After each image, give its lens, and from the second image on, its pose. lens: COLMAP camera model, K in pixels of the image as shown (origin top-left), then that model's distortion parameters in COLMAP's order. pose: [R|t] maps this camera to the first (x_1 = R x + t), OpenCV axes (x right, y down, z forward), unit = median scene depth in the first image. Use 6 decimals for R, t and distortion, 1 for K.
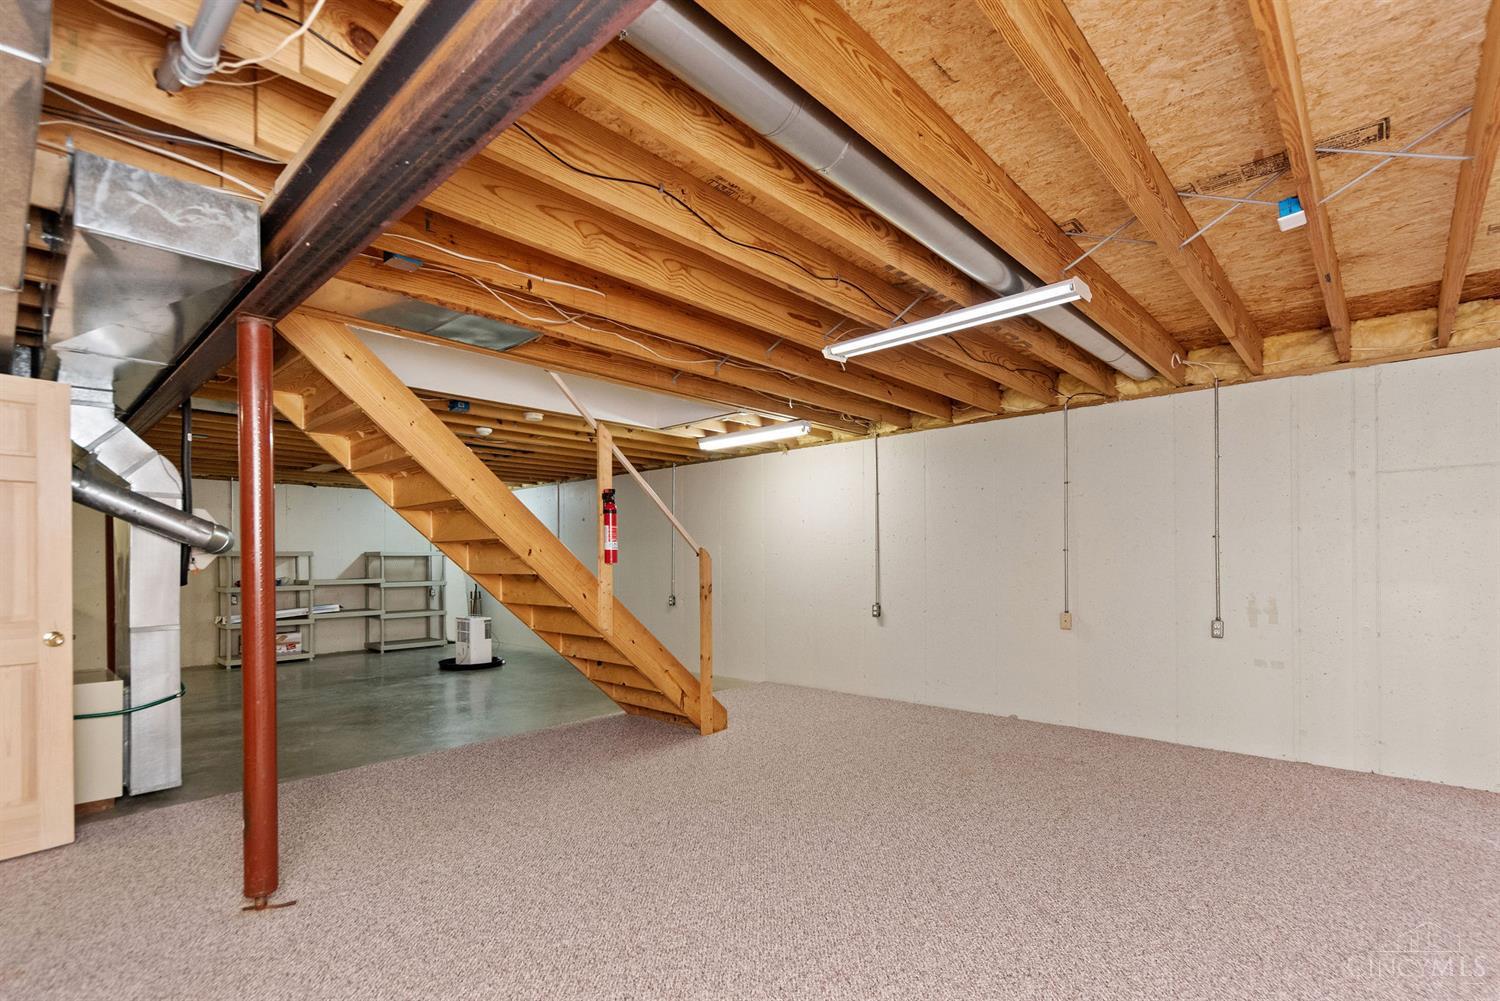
lens RADIAL K [[690.7, 0, 782.2], [0, 690.7, 562.2], [0, 0, 1]] dist [0.000736, 0.000053]
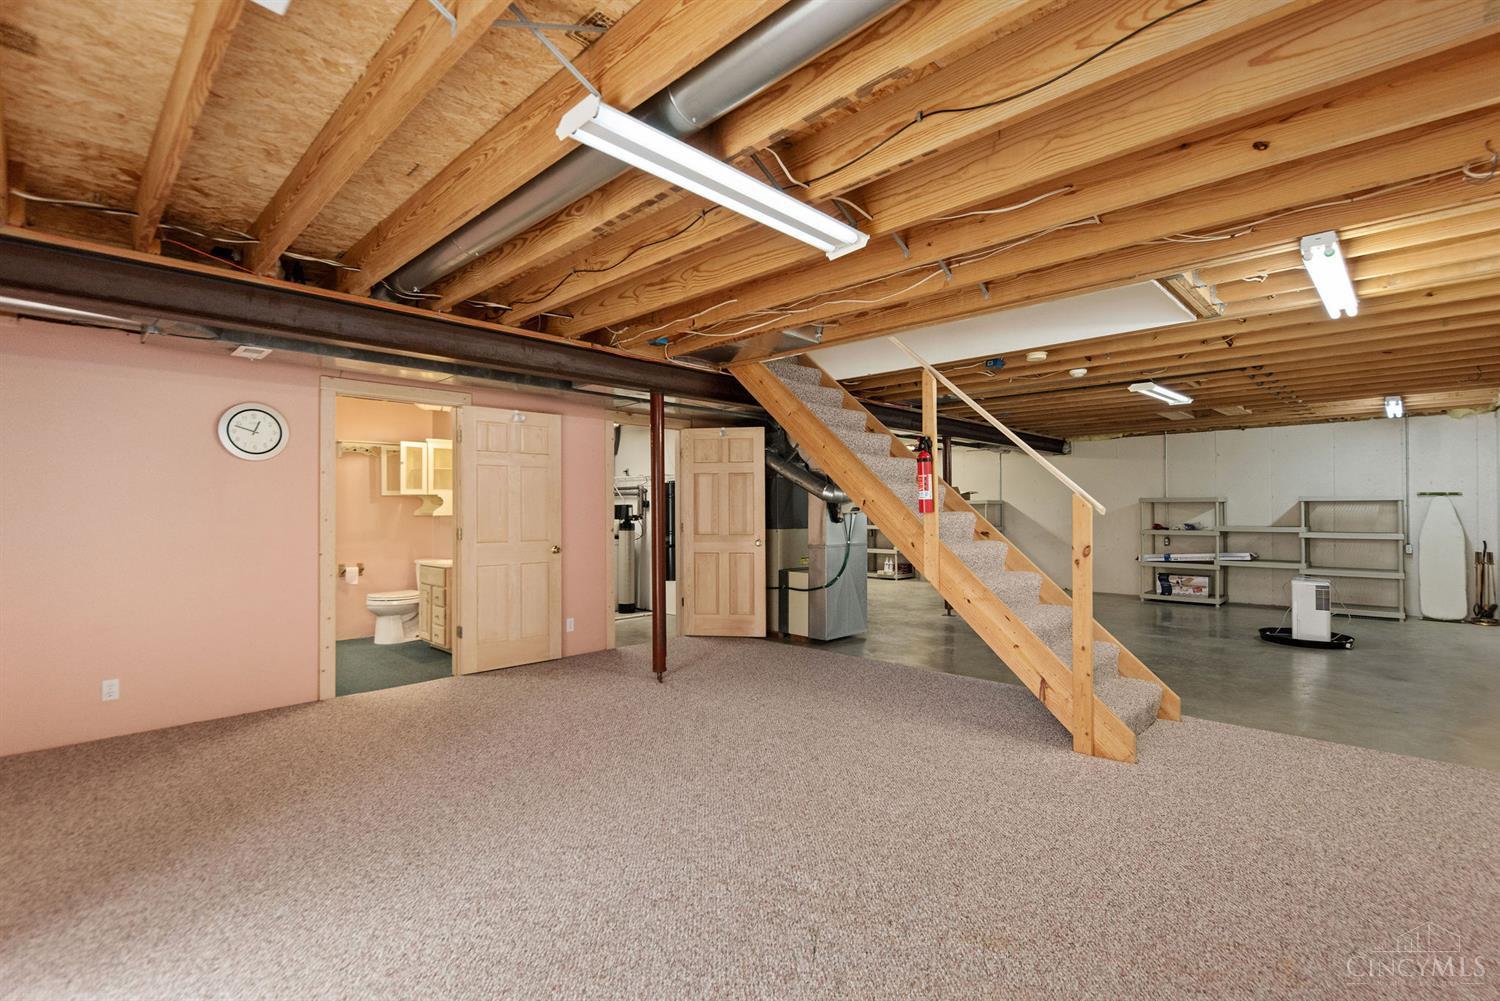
lens RADIAL K [[690.7, 0, 752.1], [0, 690.7, 503.3], [0, 0, 1]] dist [0.000736, 0.000053]
pose [[-0.046565, -0.003808, -0.998908, 0.542191], [0.001797, 0.999991, -0.003896, -0.006463], [0.998914, -0.001976, -0.046557, 0.591340]]
